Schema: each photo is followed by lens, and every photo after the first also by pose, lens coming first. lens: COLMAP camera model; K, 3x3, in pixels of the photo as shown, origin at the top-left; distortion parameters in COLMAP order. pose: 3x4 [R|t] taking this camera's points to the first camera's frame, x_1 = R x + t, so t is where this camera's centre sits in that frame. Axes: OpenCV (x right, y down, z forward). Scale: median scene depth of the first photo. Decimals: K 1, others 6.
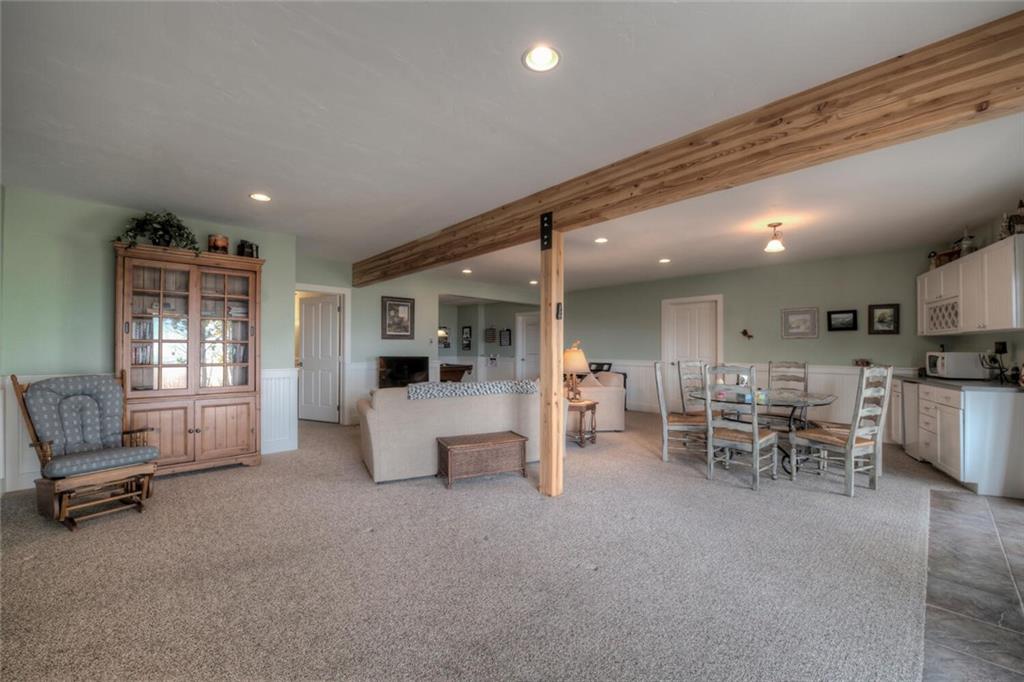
lens RADIAL K [[405.6, 0, 519.6], [0, 405.6, 343.7], [0, 0, 1]] dist [-0.016766, -0.001873]
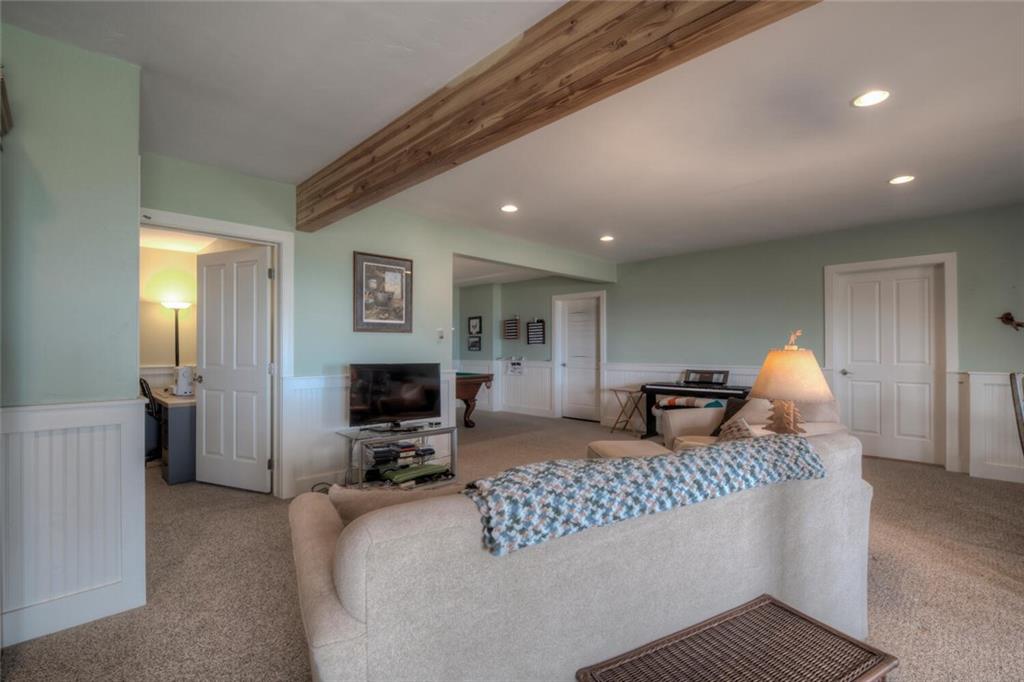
lens RADIAL K [[405.6, 0, 503.1], [0, 405.6, 344.0], [0, 0, 1]] dist [-0.016766, -0.001873]
pose [[0.999024, -0.003974, 0.044003, -0.163419], [0.003979, 0.999992, -0.000026, 0.005873], [-0.044002, 0.000201, 0.999031, 0.447364]]
